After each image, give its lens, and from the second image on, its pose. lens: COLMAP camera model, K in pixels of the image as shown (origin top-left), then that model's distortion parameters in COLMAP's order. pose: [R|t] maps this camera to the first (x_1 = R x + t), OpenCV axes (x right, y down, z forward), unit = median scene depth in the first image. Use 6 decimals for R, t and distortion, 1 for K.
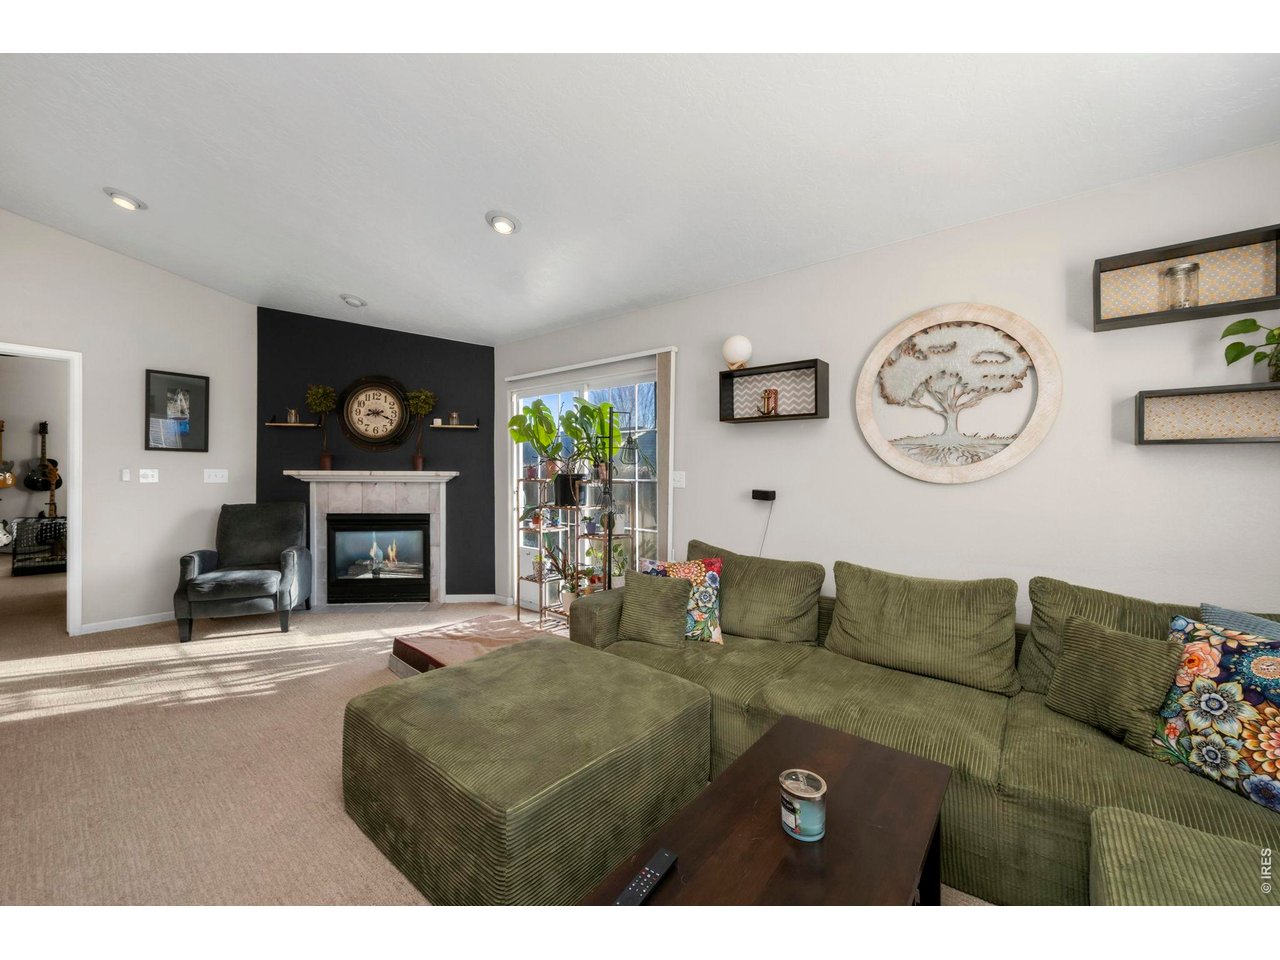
lens RADIAL K [[538.2, 0, 643.1], [0, 538.2, 478.2], [0, 0, 1]] dist [-0.003089, 0.000979]
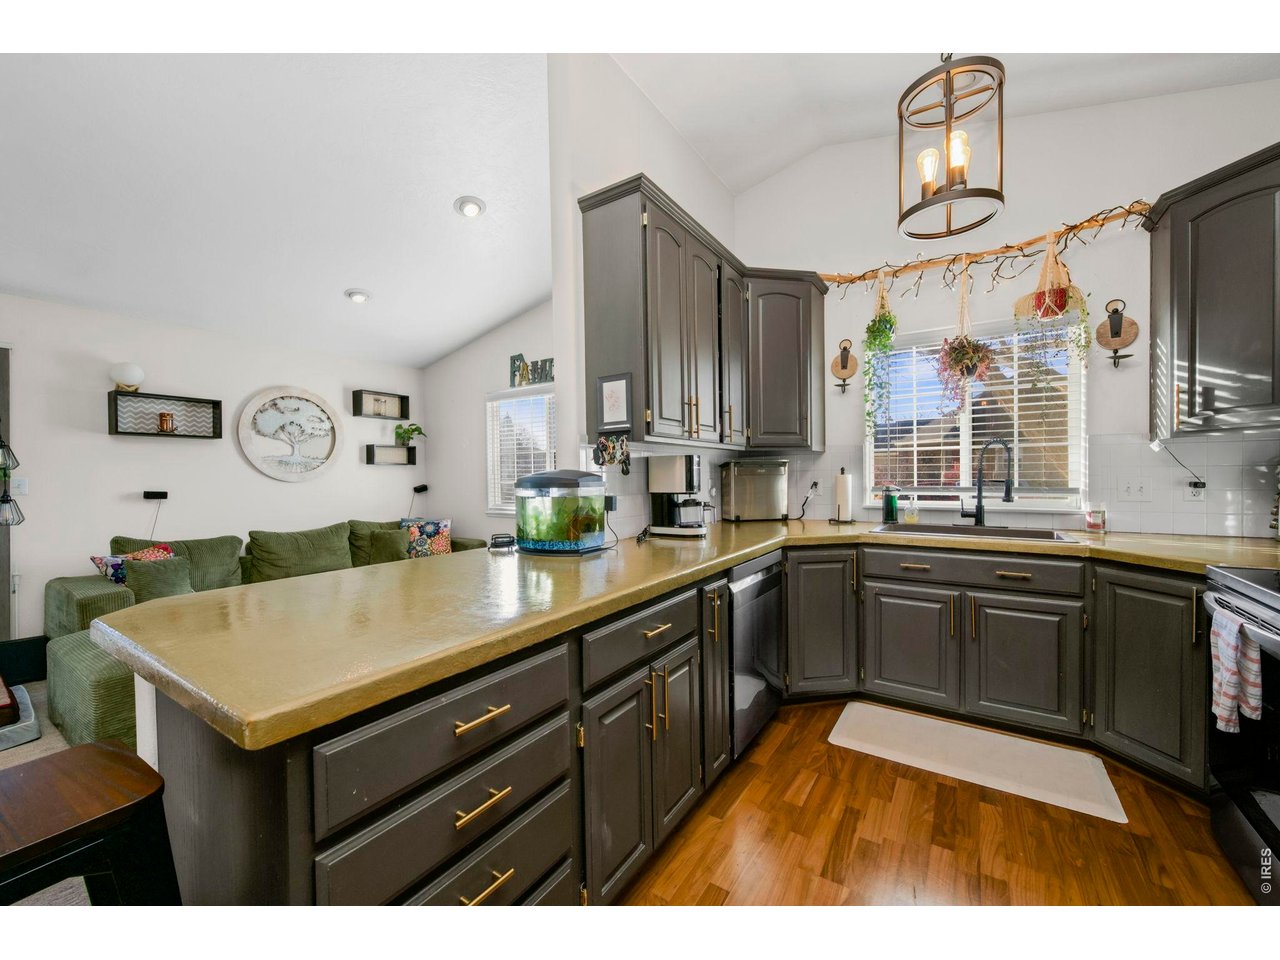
lens RADIAL K [[496.5, 0, 625.5], [0, 496.5, 488.0], [0, 0, 1]] dist [0.002141, 0.000046]
pose [[-0.119077, -0.030277, 0.992423, -1.181676], [0.019624, 0.999268, 0.032841, -0.002672], [-0.992691, 0.023386, -0.118396, 0.055776]]
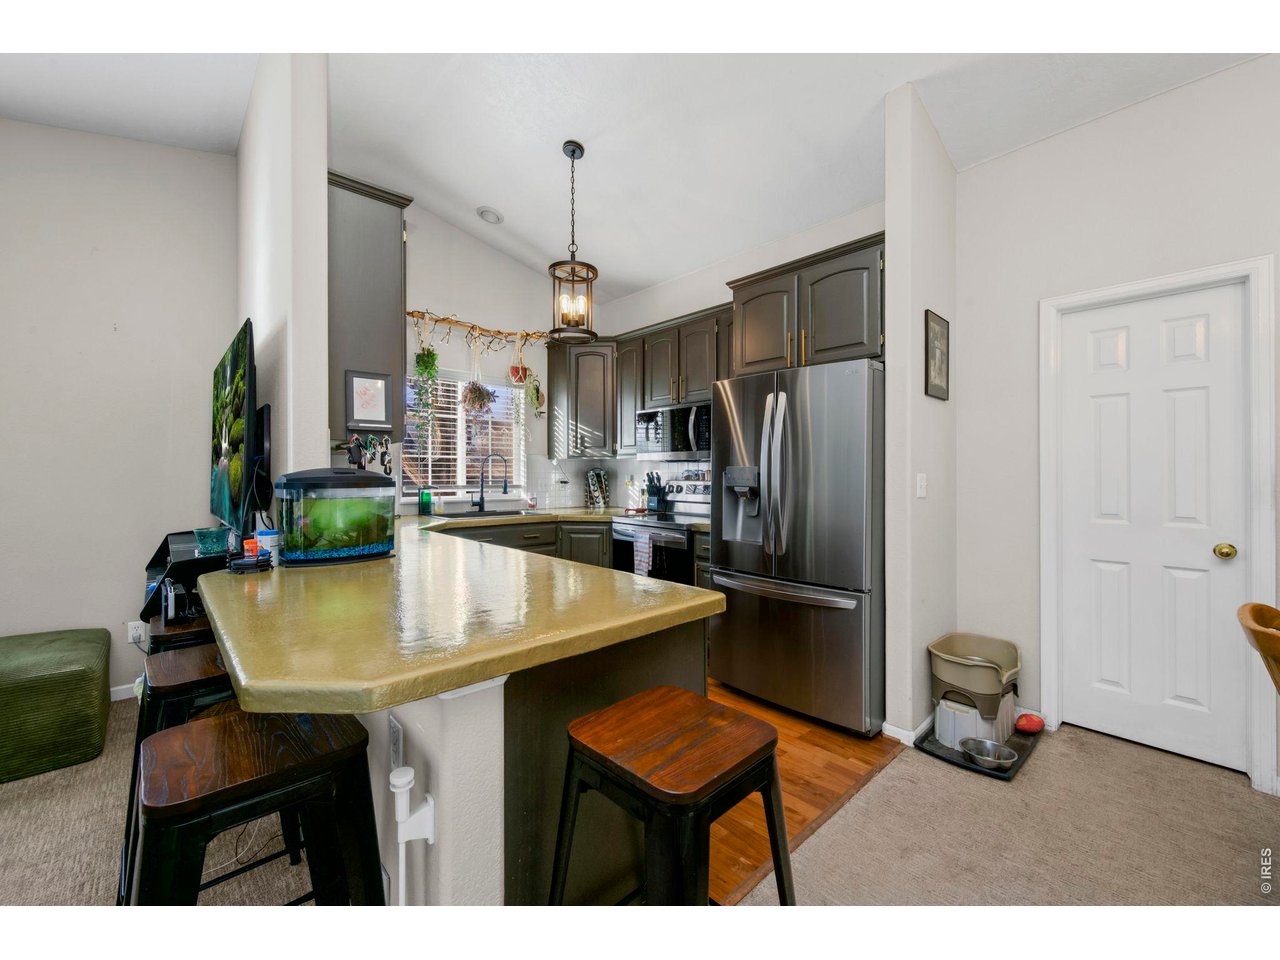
lens RADIAL K [[518.7, 0, 636.7], [0, 518.7, 476.6], [0, 0, 1]] dist [0.000611, -0.000028]
pose [[-0.993242, -0.007104, 0.115845, -0.927483], [-0.005224, 0.999850, 0.016531, -0.009675], [-0.115945, 0.015814, -0.993130, 0.658330]]
